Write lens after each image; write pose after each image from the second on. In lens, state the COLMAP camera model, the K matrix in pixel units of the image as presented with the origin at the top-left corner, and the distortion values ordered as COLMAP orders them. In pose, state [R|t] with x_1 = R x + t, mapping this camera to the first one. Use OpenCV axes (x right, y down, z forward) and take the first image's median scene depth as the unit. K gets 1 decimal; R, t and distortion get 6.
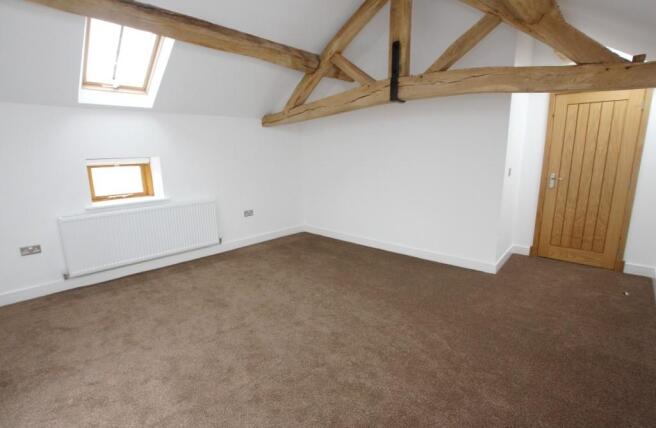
lens RADIAL K [[309.2, 0, 328.0], [0, 309.2, 214.0], [0, 0, 1]] dist [-0.000976, -0.000162]
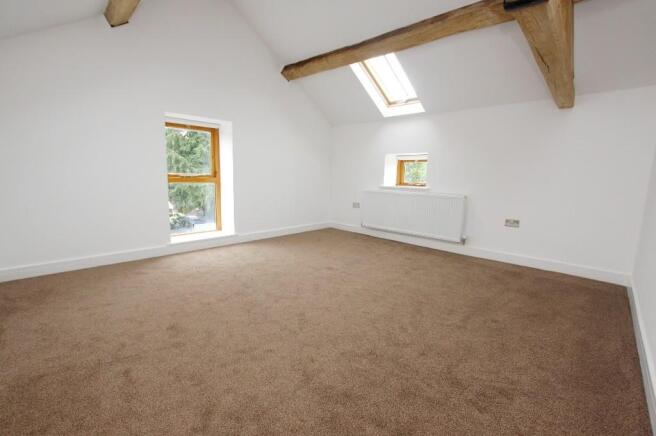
lens RADIAL K [[307.2, 0, 328.0], [0, 307.2, 218.0], [0, 0, 1]] dist [0.001620, 0.000185]
pose [[0.004109, 0.157908, -0.987445, 0.695972], [-0.220937, 0.963195, 0.153111, -0.041902], [0.975279, 0.217534, 0.038845, 0.681444]]
